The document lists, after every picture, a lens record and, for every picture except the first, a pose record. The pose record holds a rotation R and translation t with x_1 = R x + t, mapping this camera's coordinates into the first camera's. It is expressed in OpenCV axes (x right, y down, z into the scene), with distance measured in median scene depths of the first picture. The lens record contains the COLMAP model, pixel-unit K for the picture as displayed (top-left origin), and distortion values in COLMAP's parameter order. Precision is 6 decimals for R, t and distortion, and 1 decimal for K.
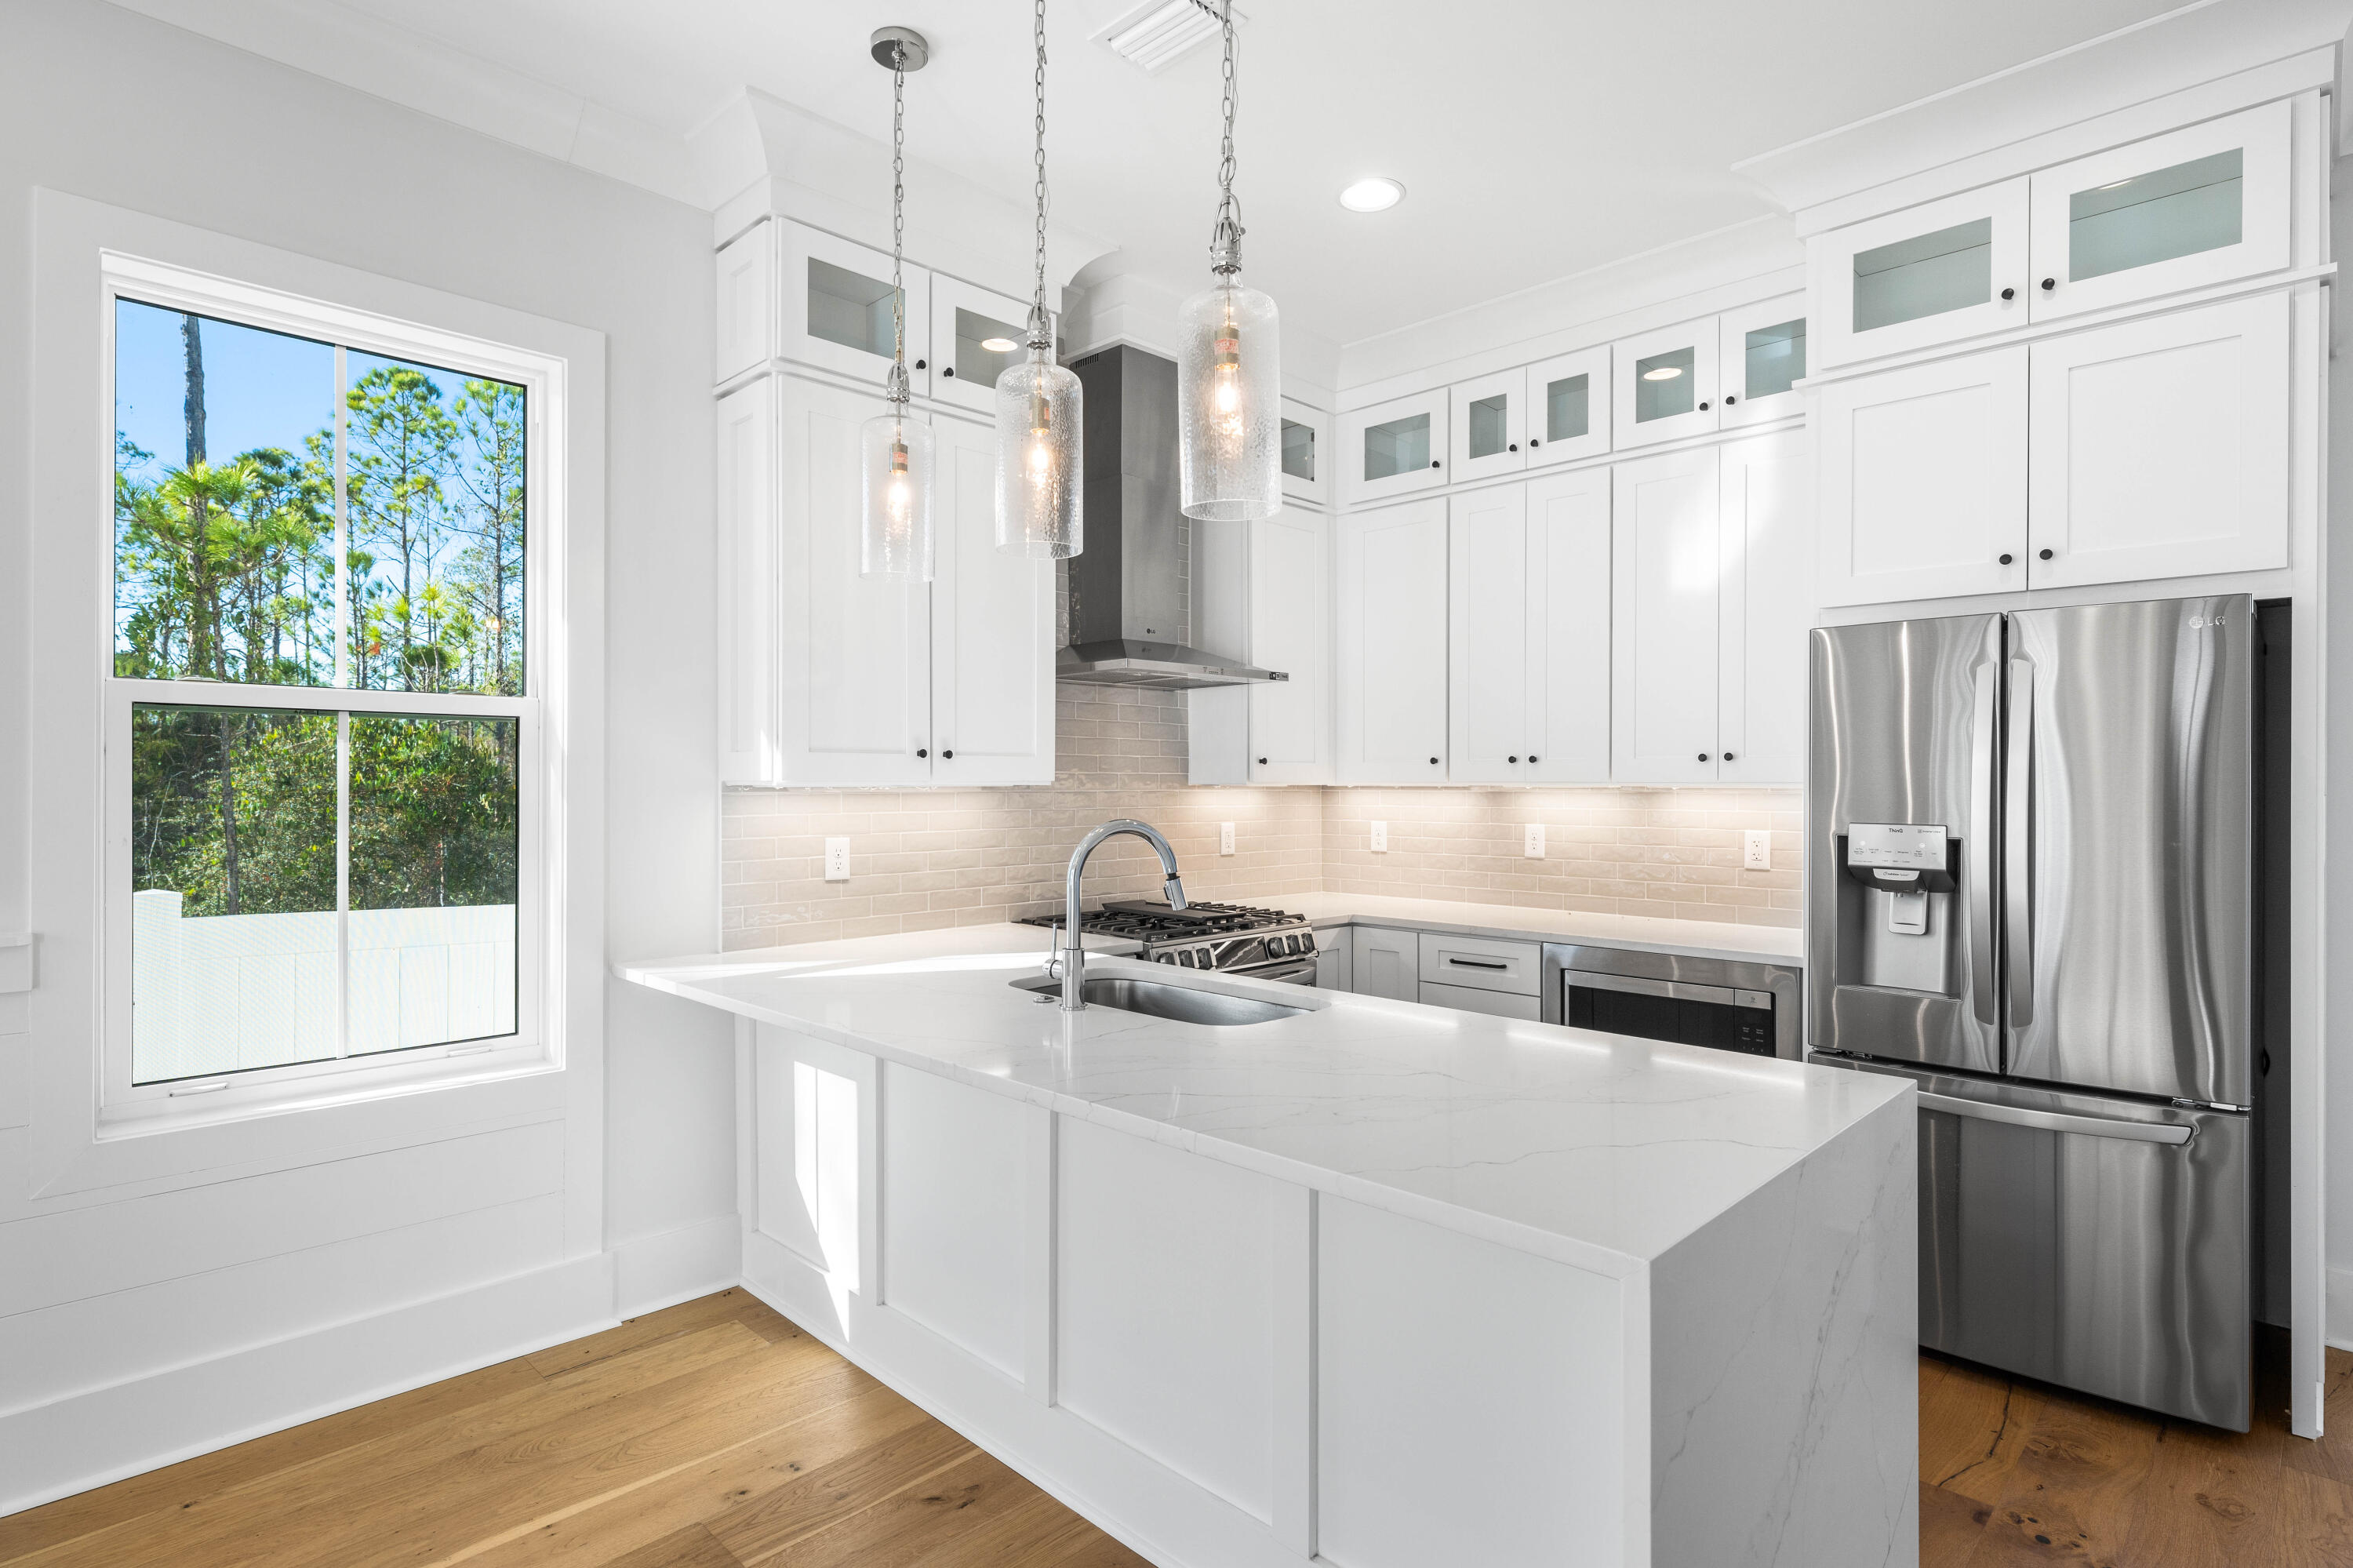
lens RADIAL K [[1199.0, 0, 1181.0], [0, 1199.0, 779.2], [0, 0, 1]] dist [0.007291, -0.002048]
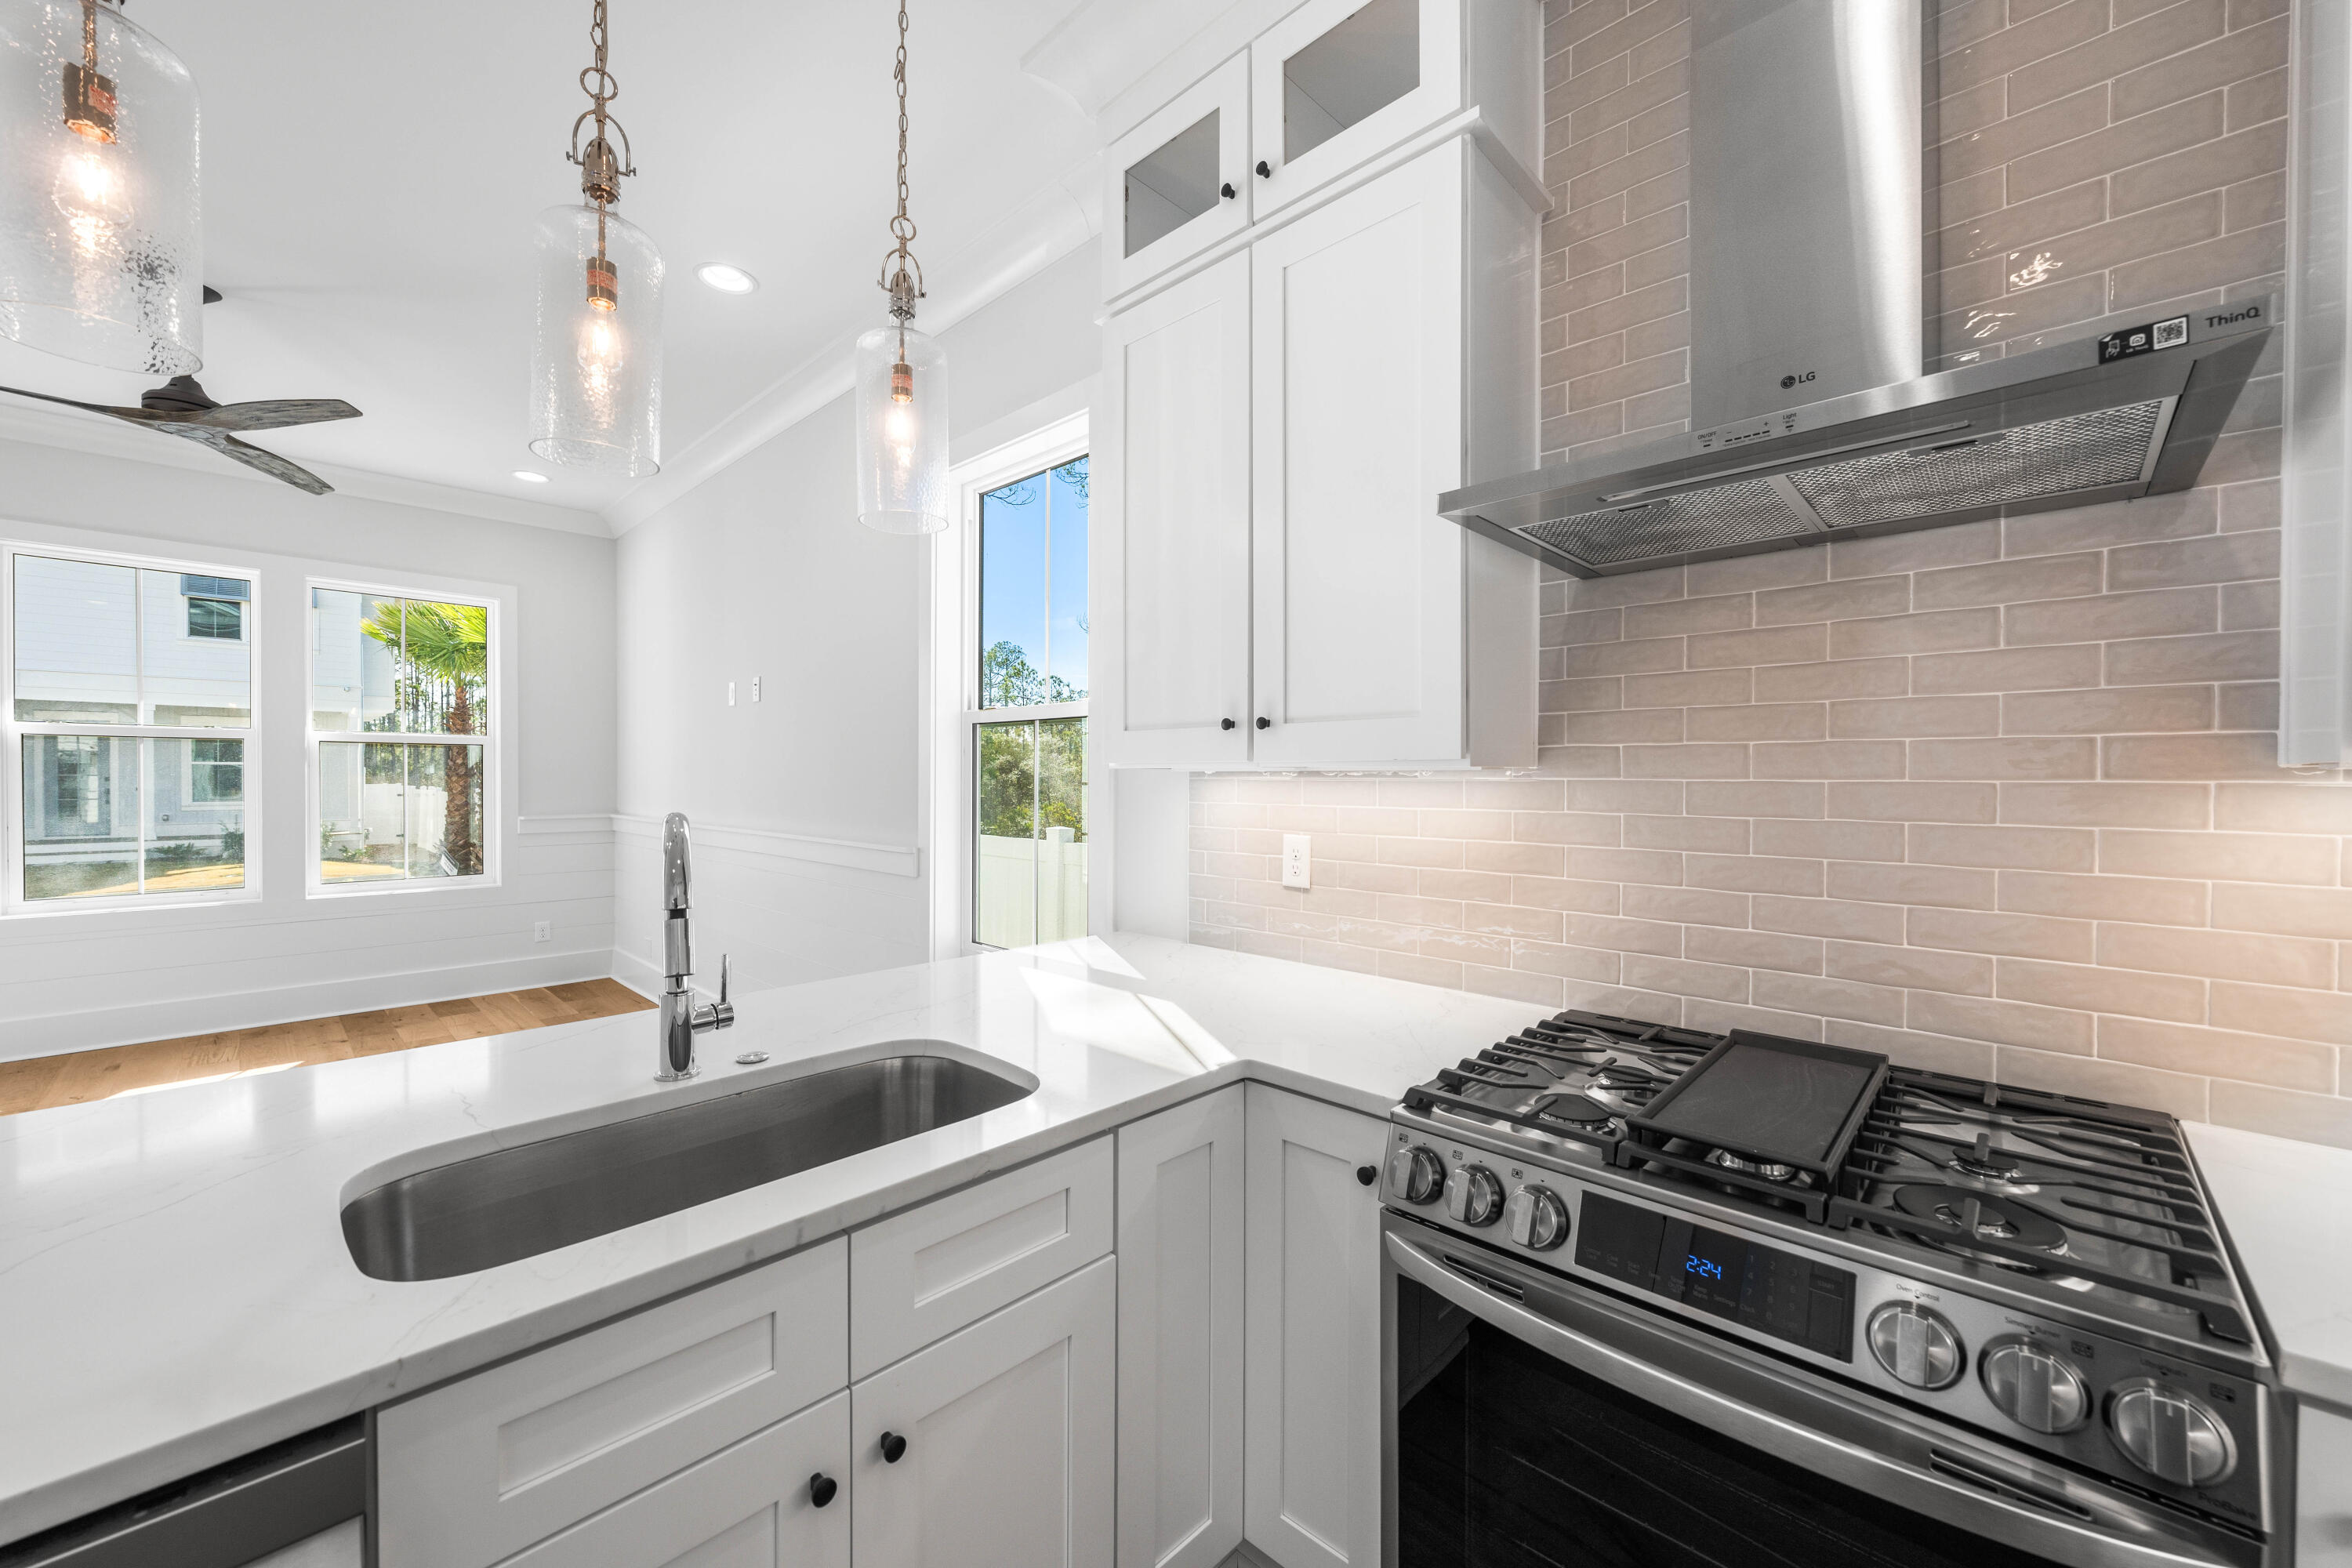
lens RADIAL K [[869.1, 0, 1211.9], [0, 869.1, 788.4], [0, 0, 1]] dist [-0.002955, 0.000398]
pose [[0.025113, 0.011454, -0.999619, 0.299022], [-0.001343, 0.999934, 0.011424, 0.010965], [0.999684, 0.001056, 0.025127, 0.929613]]
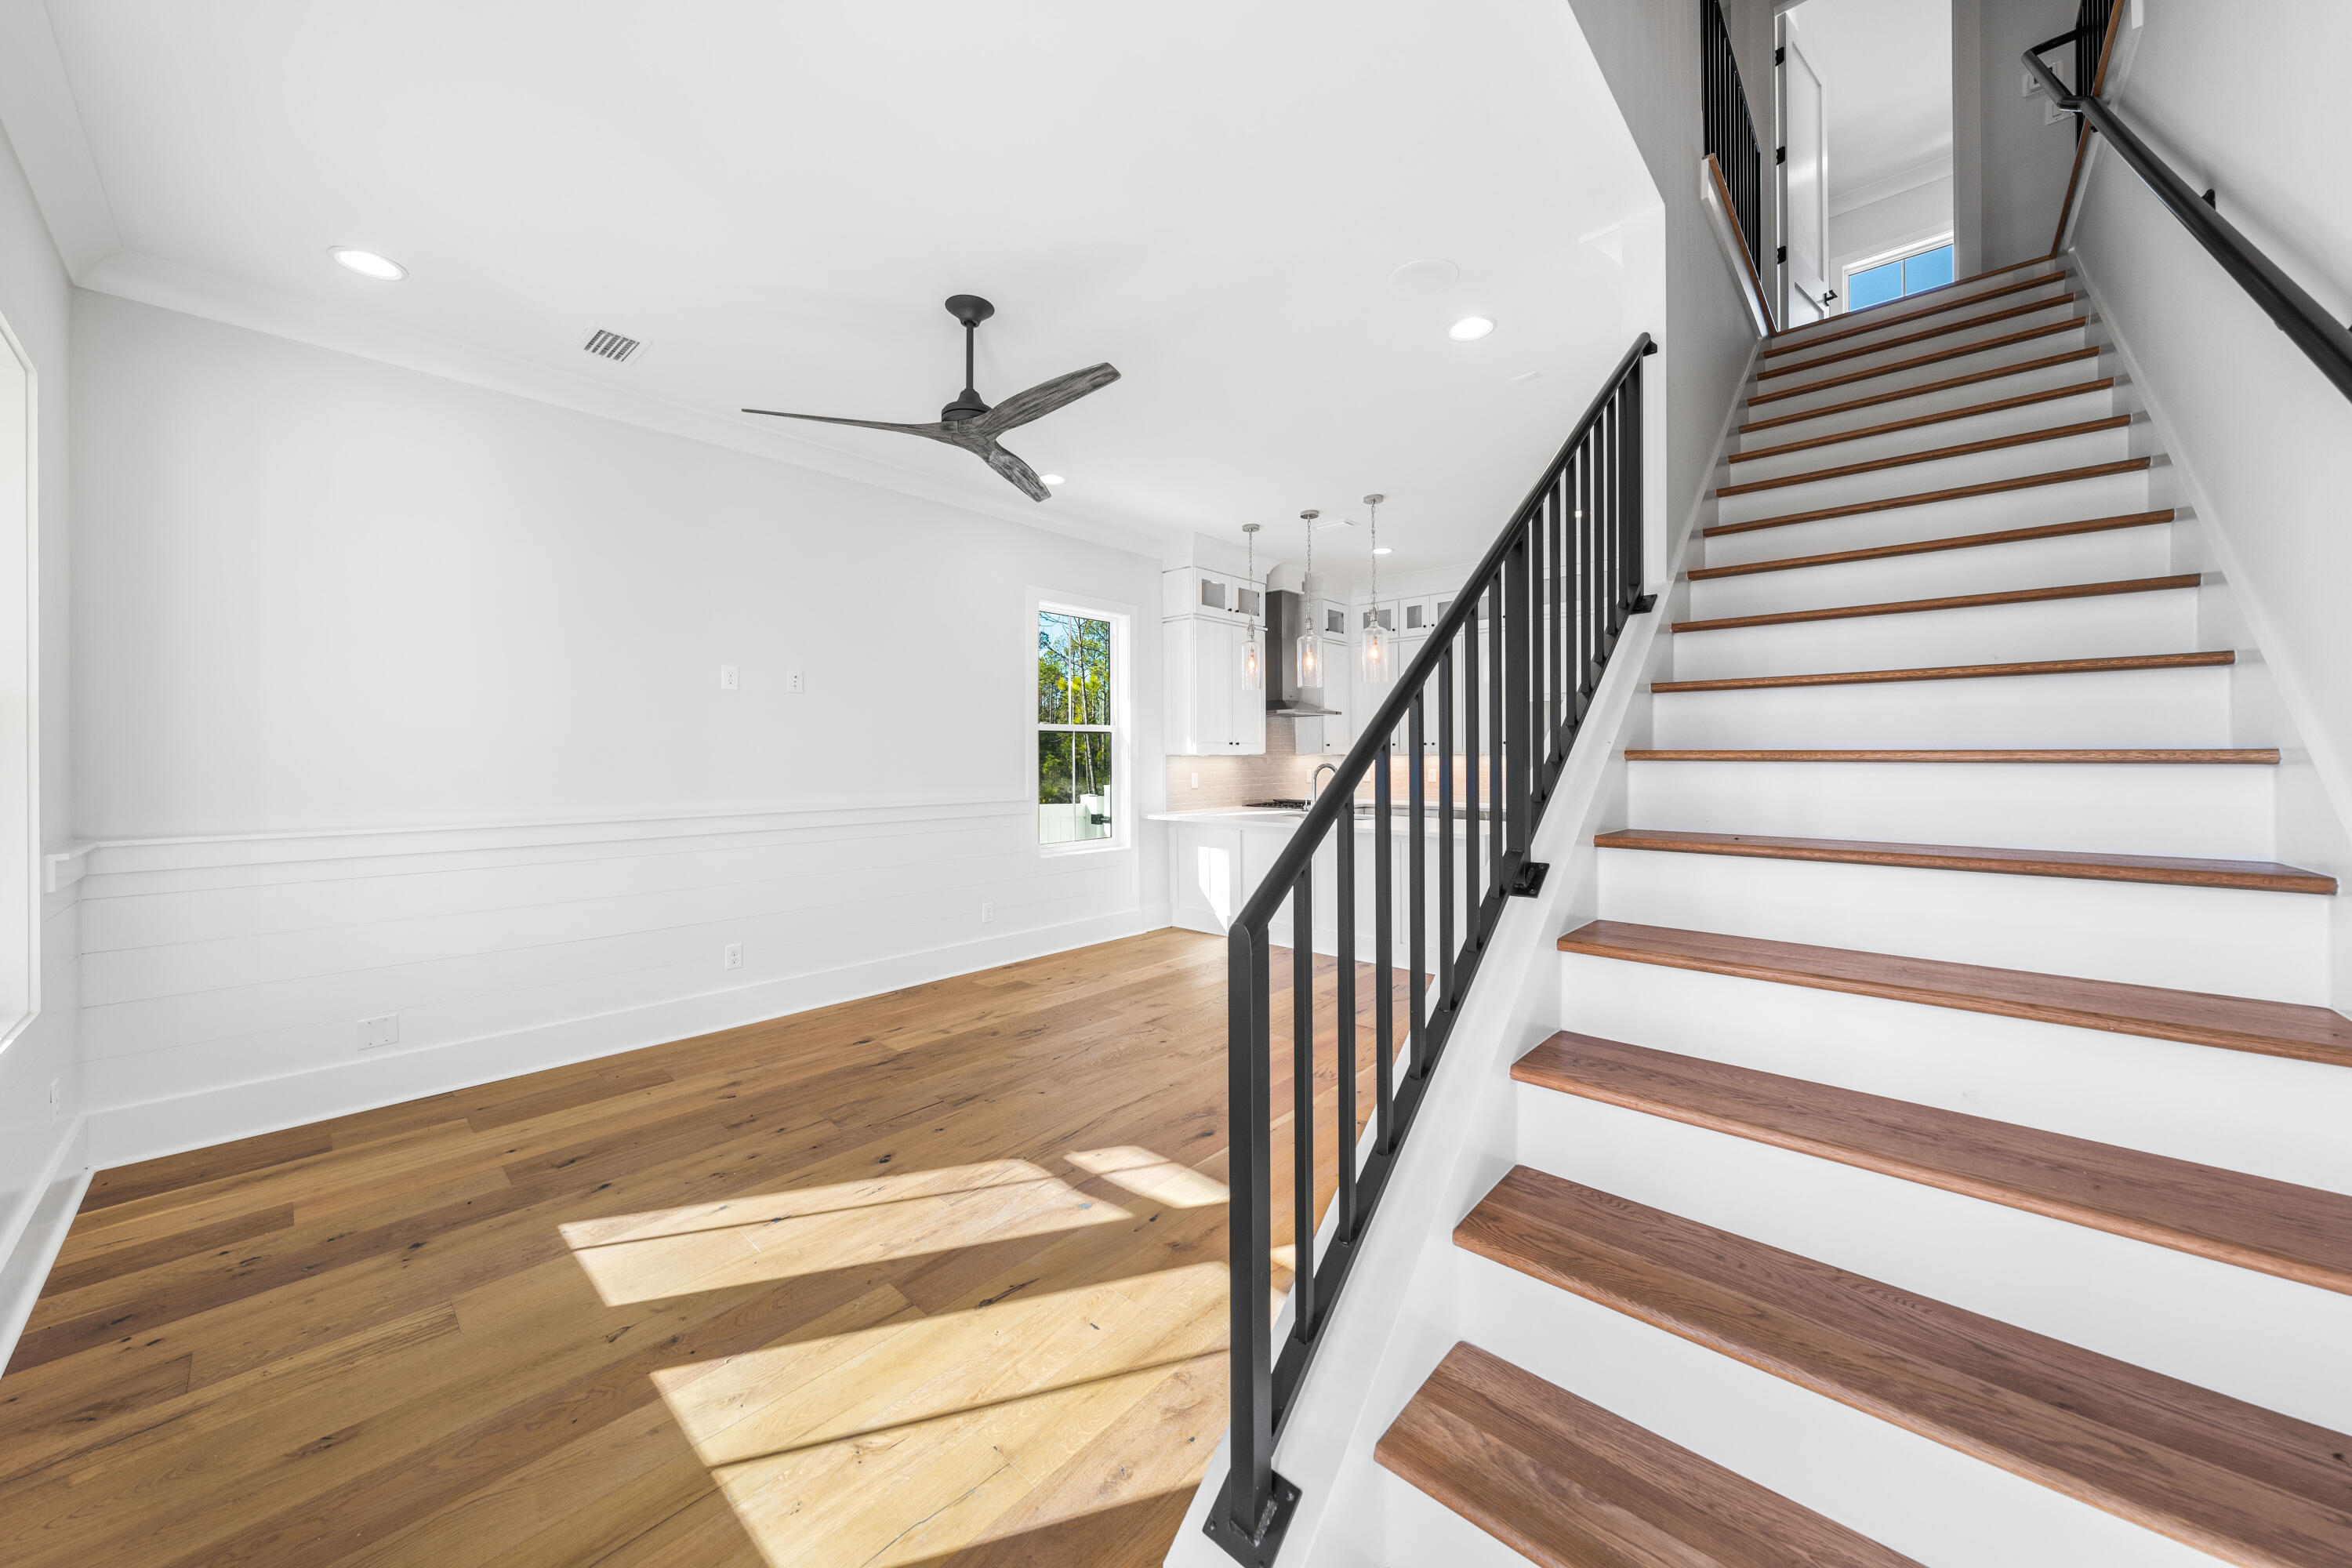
lens RADIAL K [[817.8, 0, 1185.1], [0, 817.8, 754.5], [0, 0, 1]] dist [-0.004333, 0.000275]
pose [[0.999004, -0.006075, 0.044209, -0.393937], [0.006097, 0.999981, -0.000356, 0.004968], [-0.044206, 0.000626, 0.999022, -0.922437]]
